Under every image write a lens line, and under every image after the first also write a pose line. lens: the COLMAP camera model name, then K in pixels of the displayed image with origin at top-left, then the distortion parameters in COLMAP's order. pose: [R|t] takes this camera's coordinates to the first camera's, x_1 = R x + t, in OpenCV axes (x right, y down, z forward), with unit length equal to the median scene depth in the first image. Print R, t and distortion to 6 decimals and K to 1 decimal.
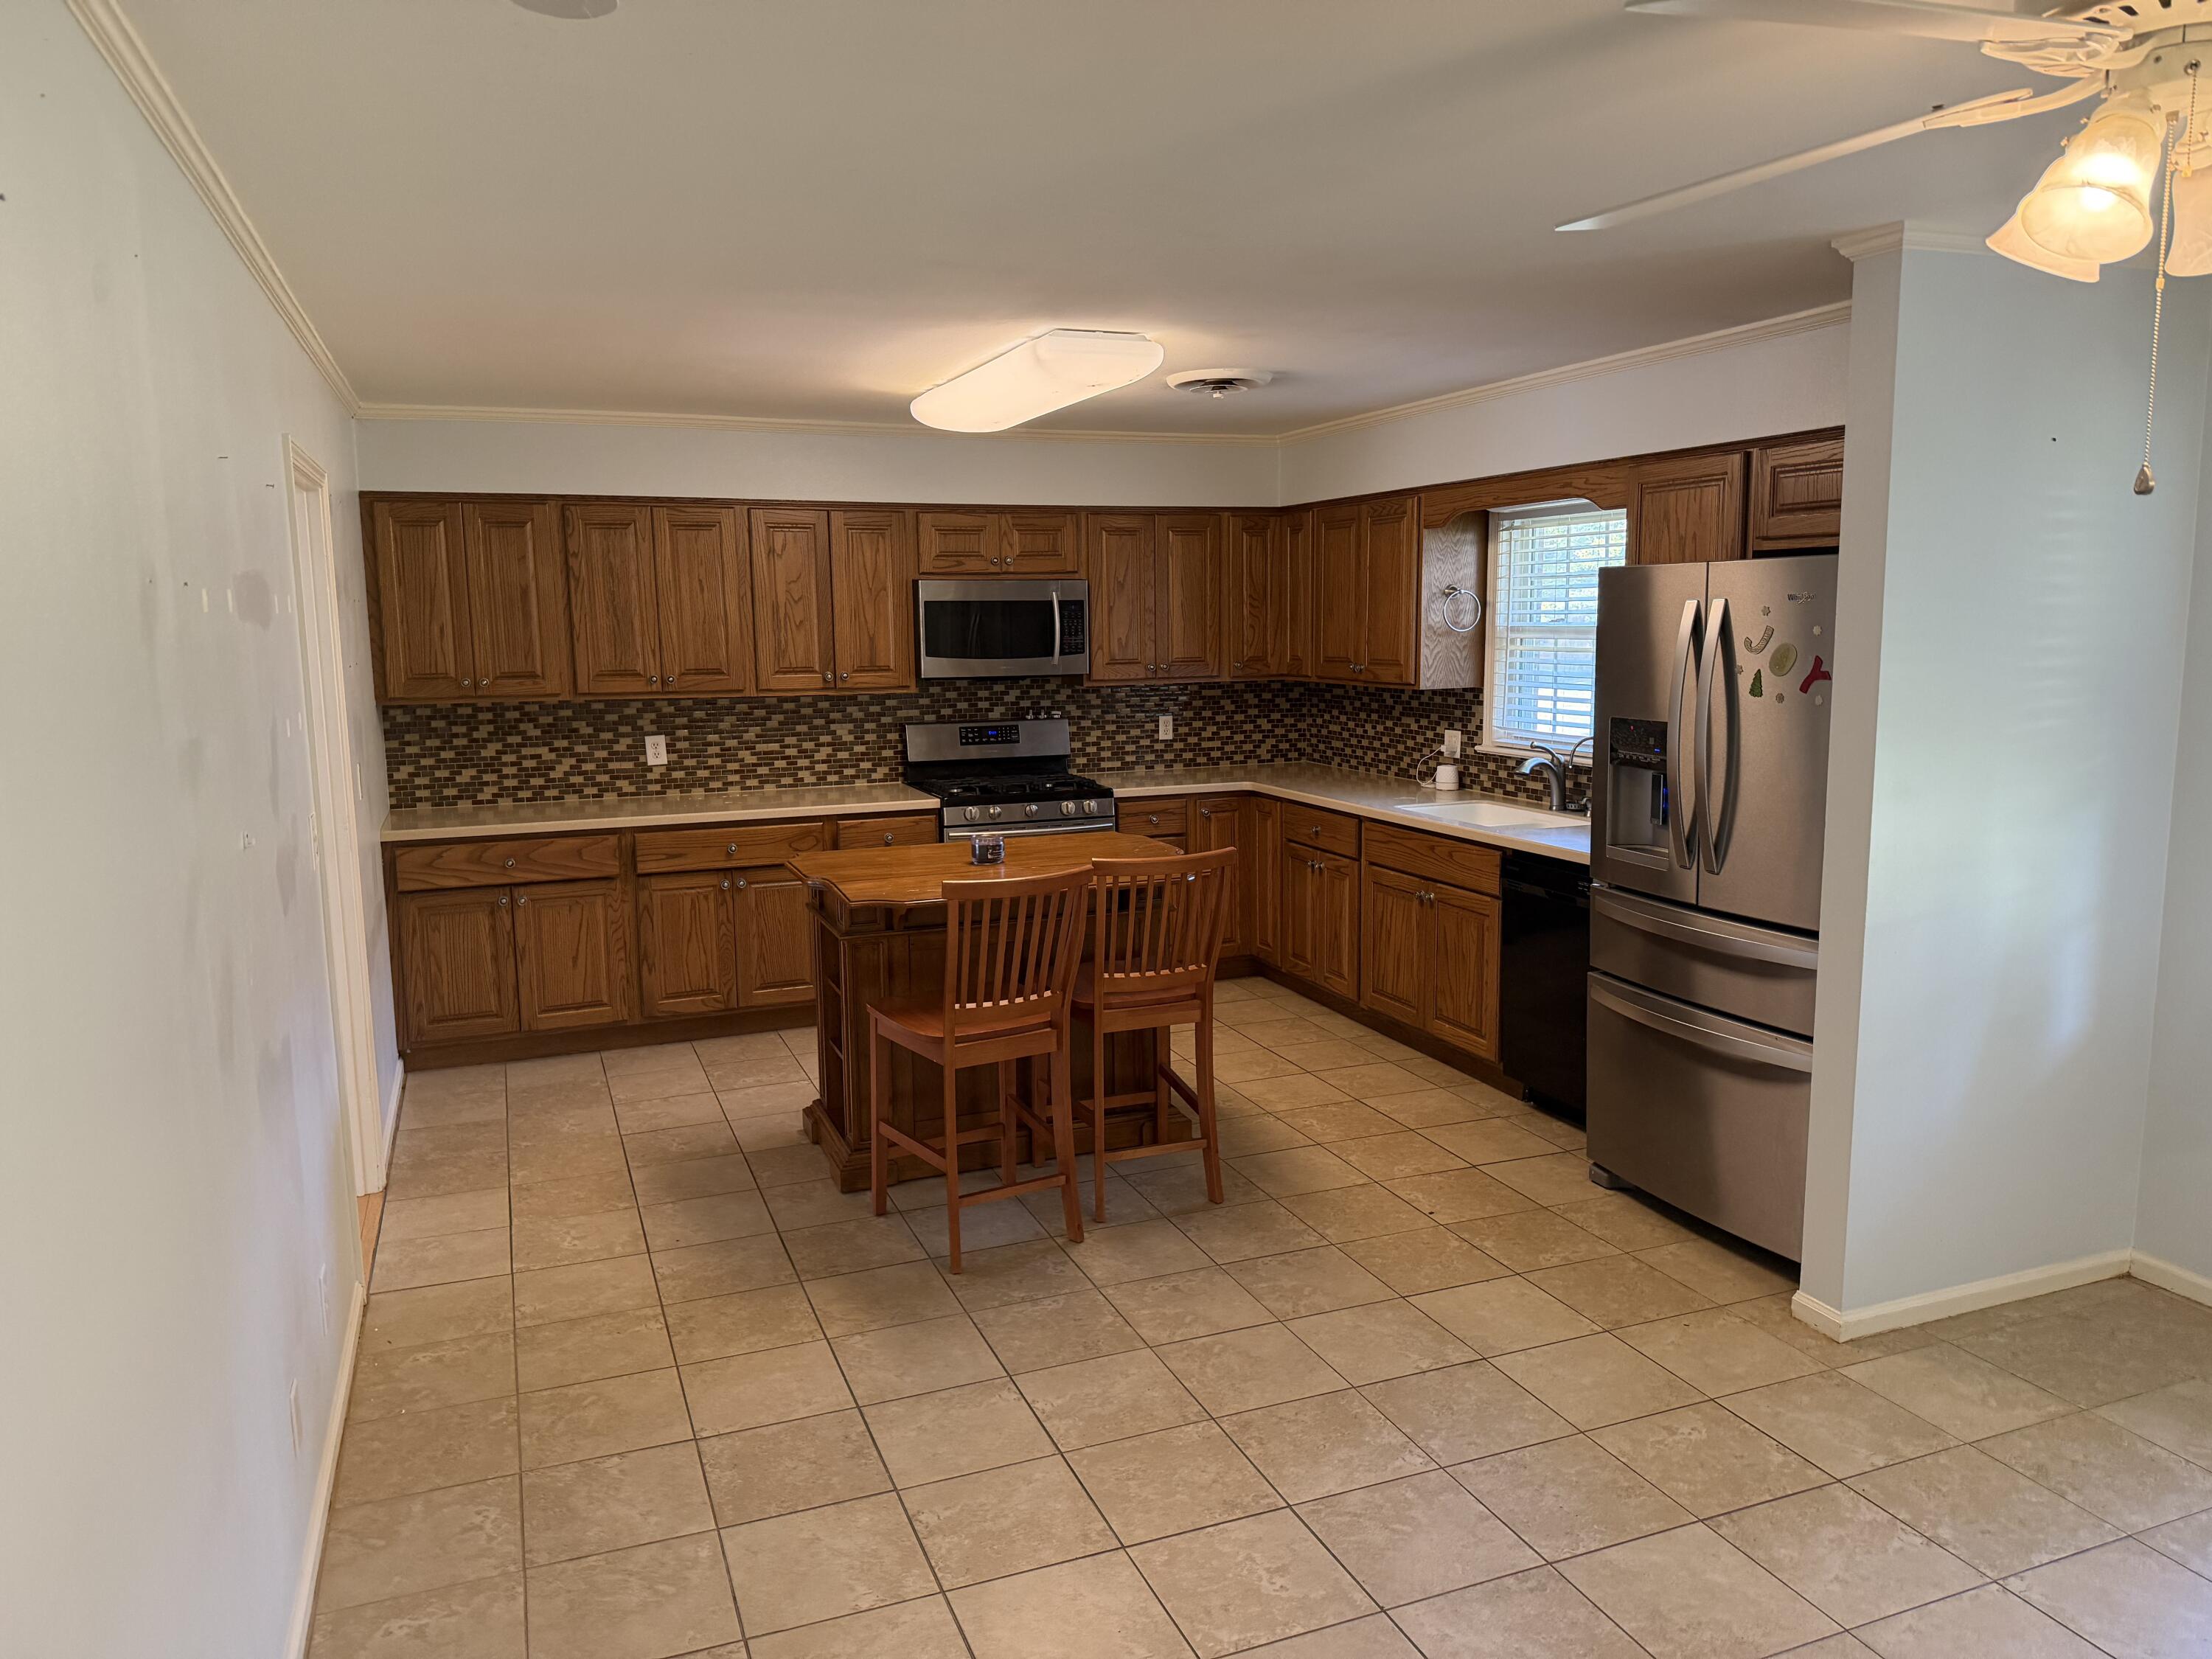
lens RADIAL K [[1549.8, 0, 1105.6], [0, 1549.8, 835.6], [0, 0, 1]] dist [0.045690, -0.032182]
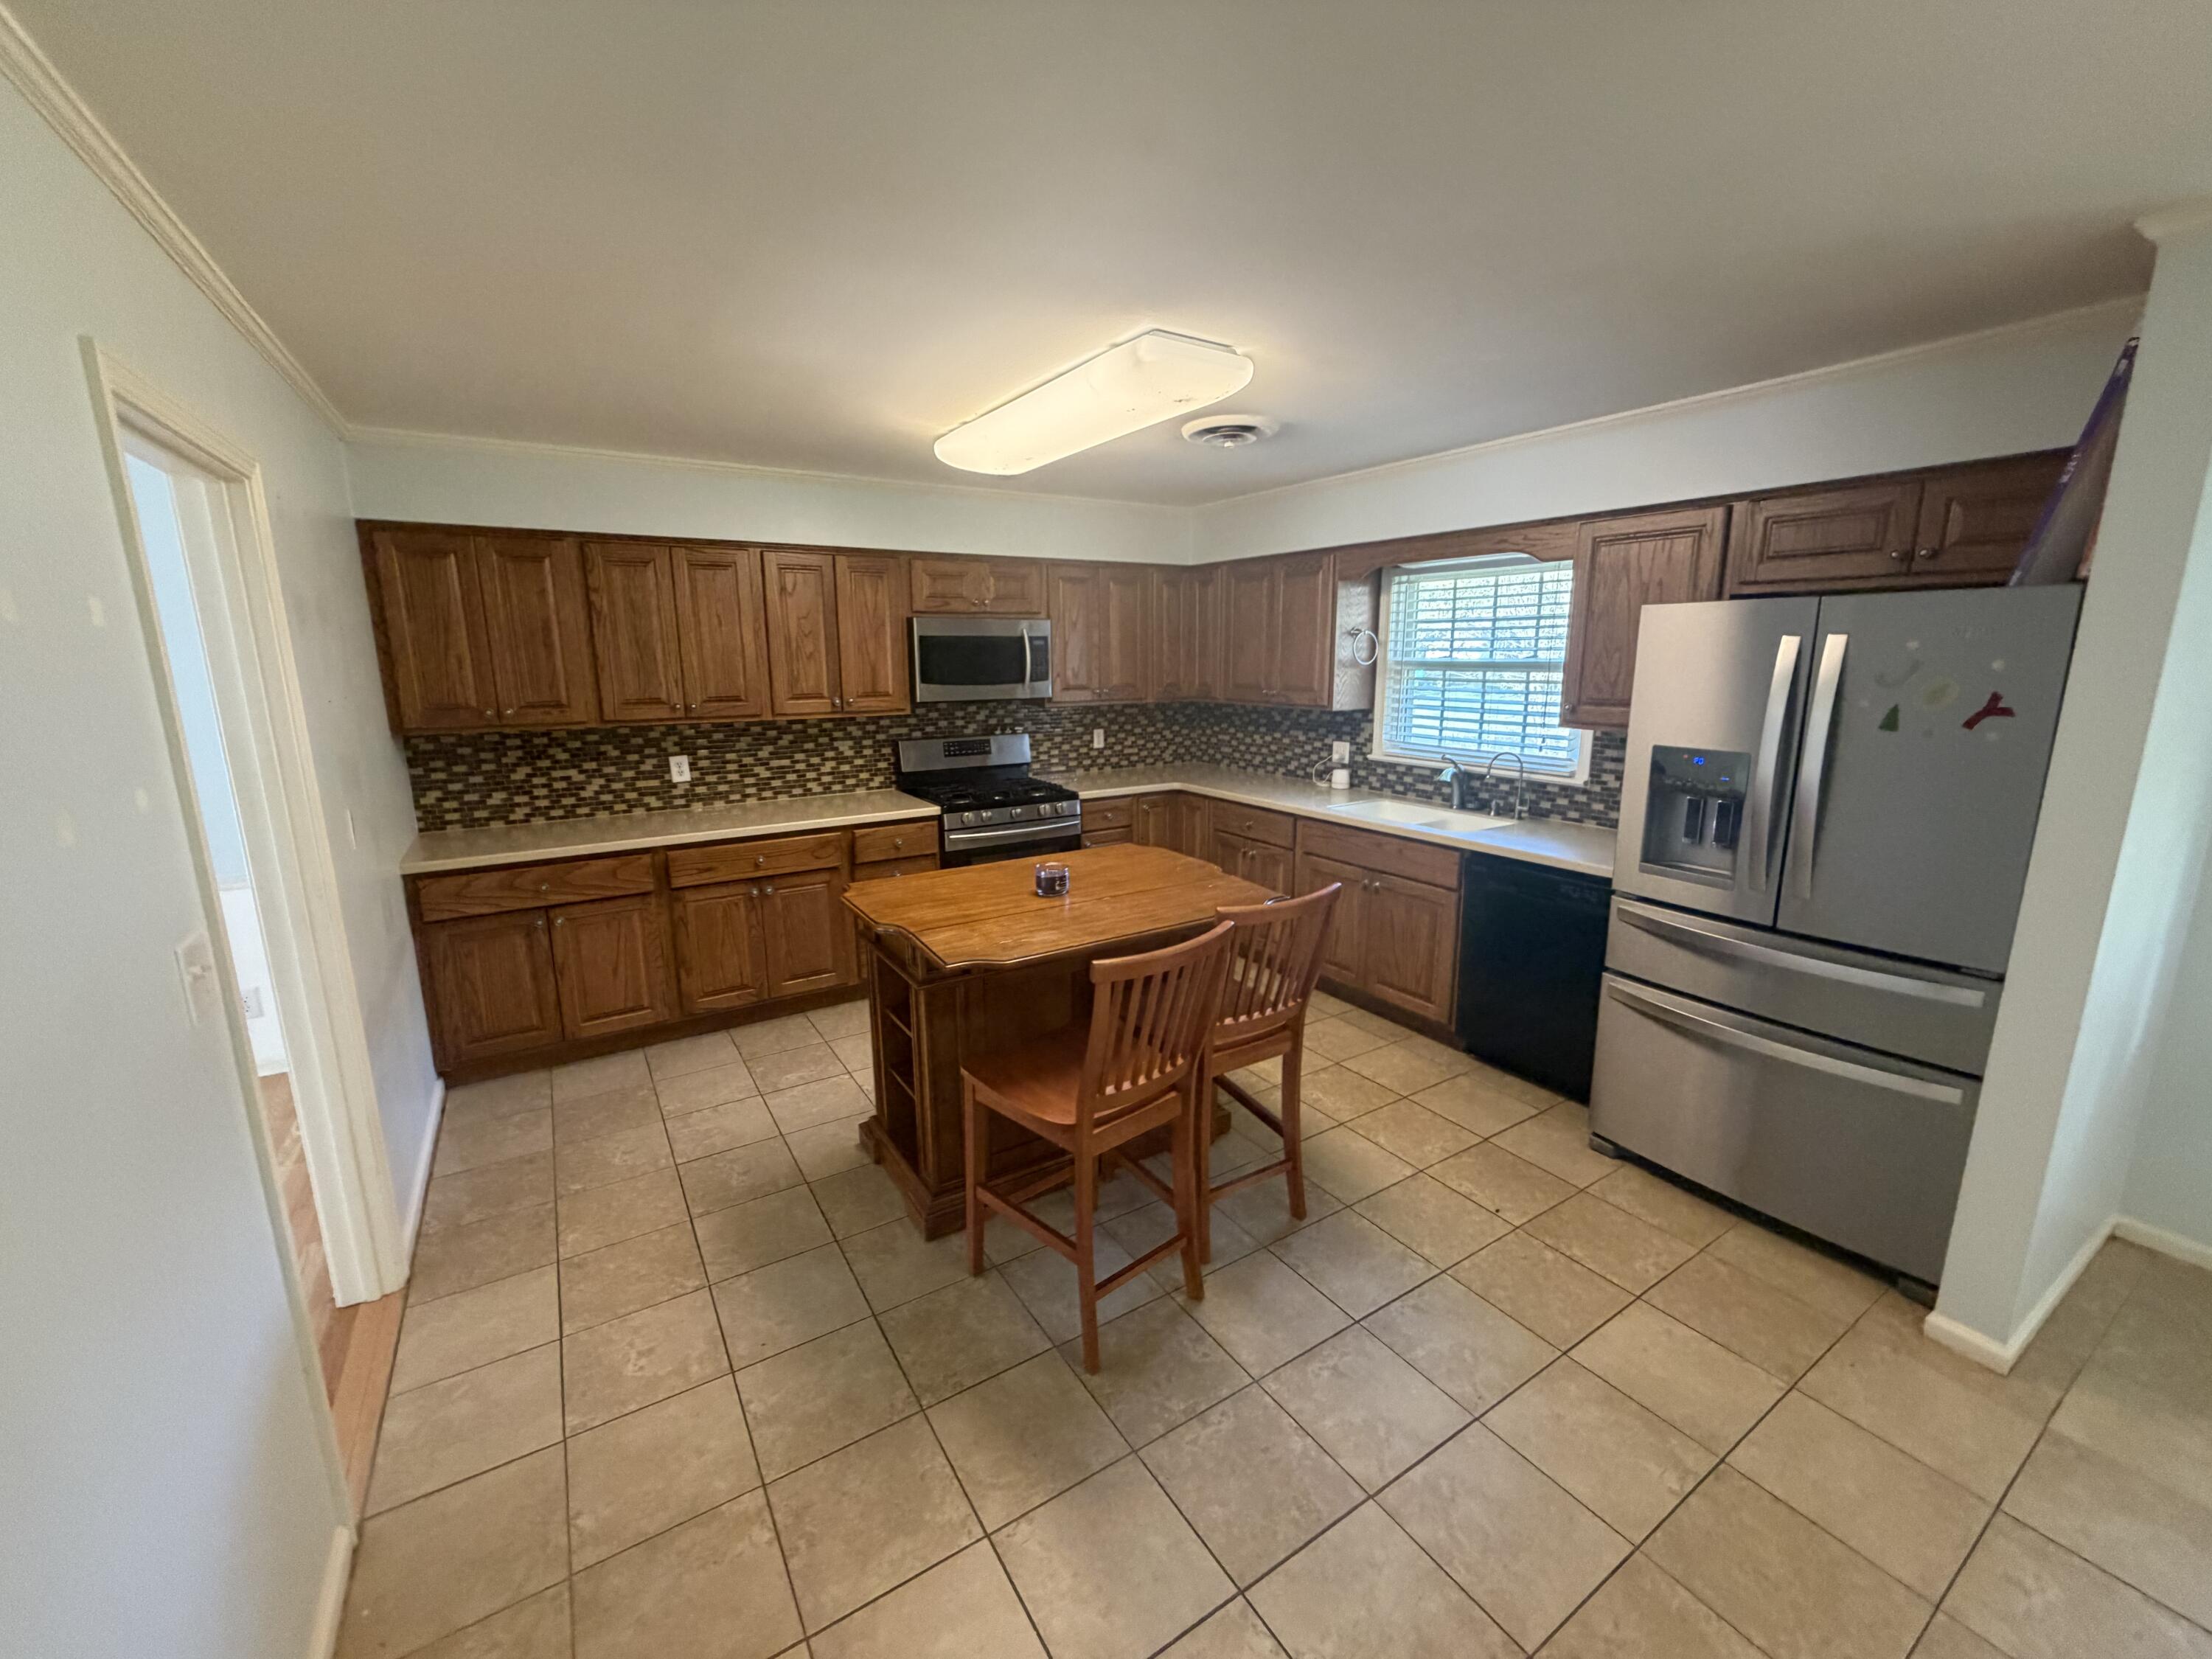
lens RADIAL K [[885.5, 0, 1100.0], [0, 885.5, 828.4], [0, 0, 1]] dist [-0.007686, 0.004115]
pose [[0.982376, -0.031525, 0.184237, -0.132407], [0.021757, 0.998260, 0.054802, -0.048788], [-0.185644, -0.049827, 0.981353, 0.377161]]
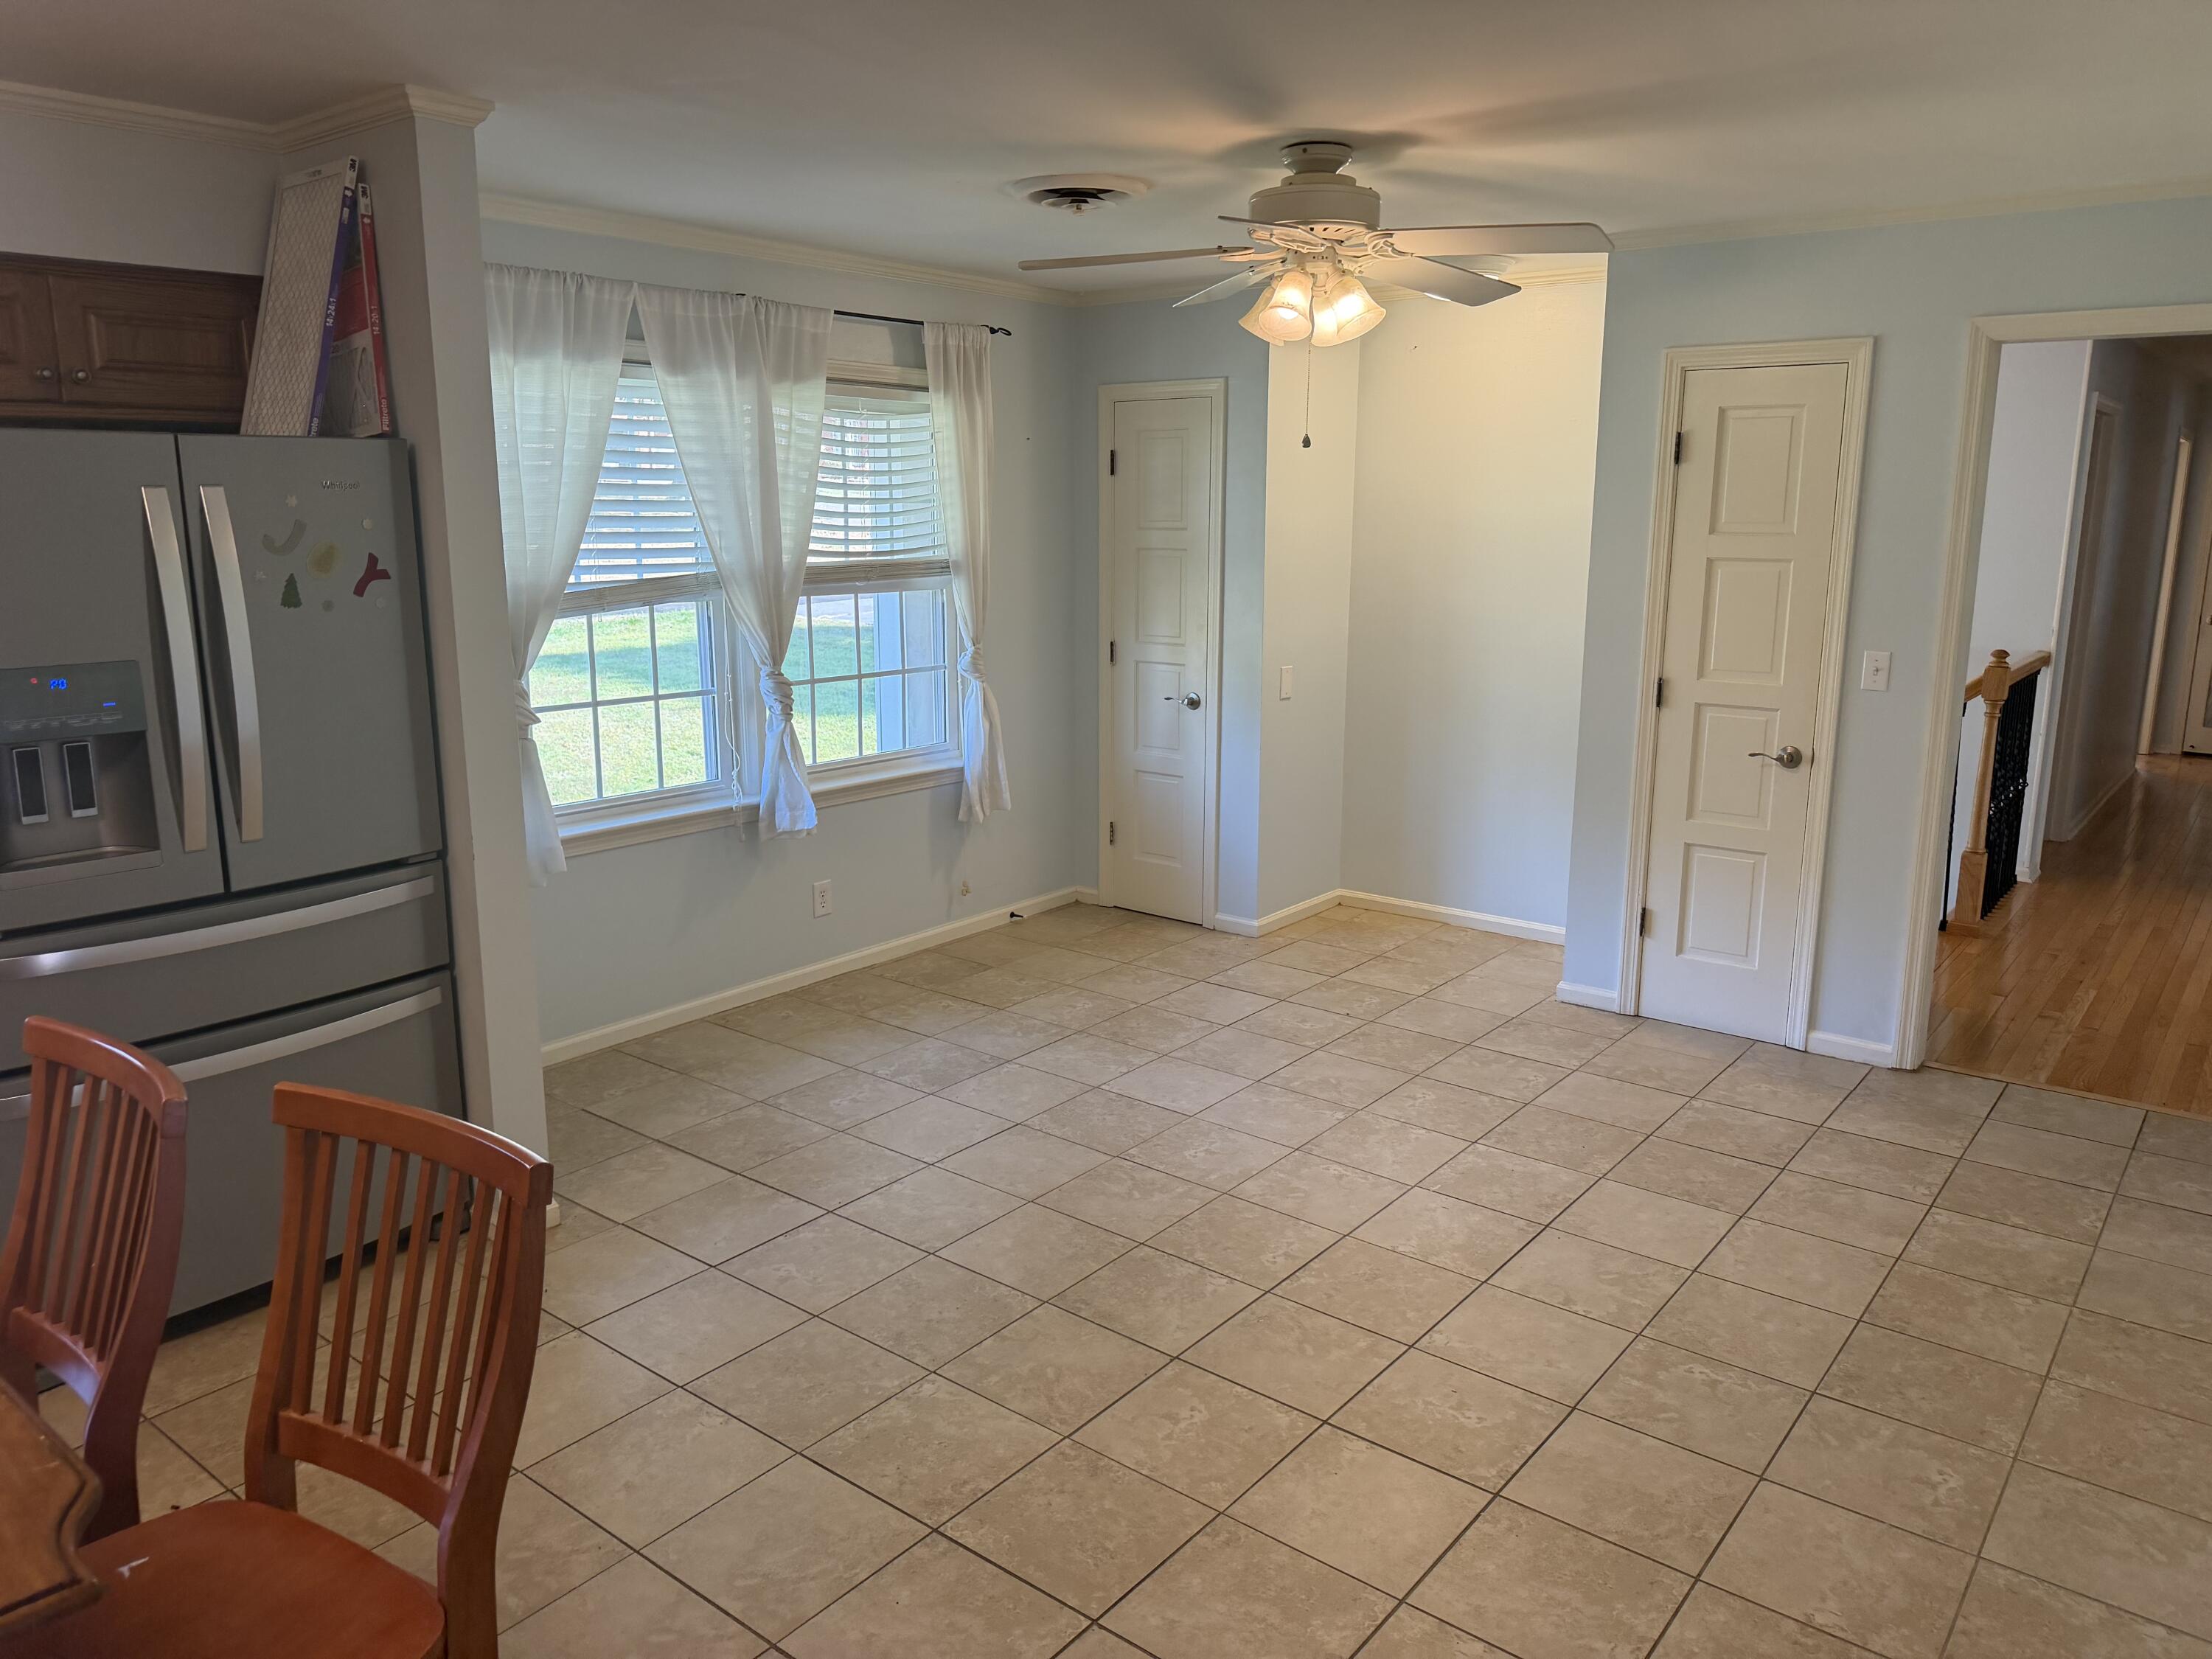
lens RADIAL K [[1549.8, 0, 1098.0], [0, 1549.8, 827.9], [0, 0, 1]] dist [0.045690, -0.032182]
pose [[-0.494437, -0.168766, 0.852672, -0.356122], [0.131615, 0.955123, 0.265363, -0.099338], [-0.859191, 0.243430, -0.450036, 0.729759]]
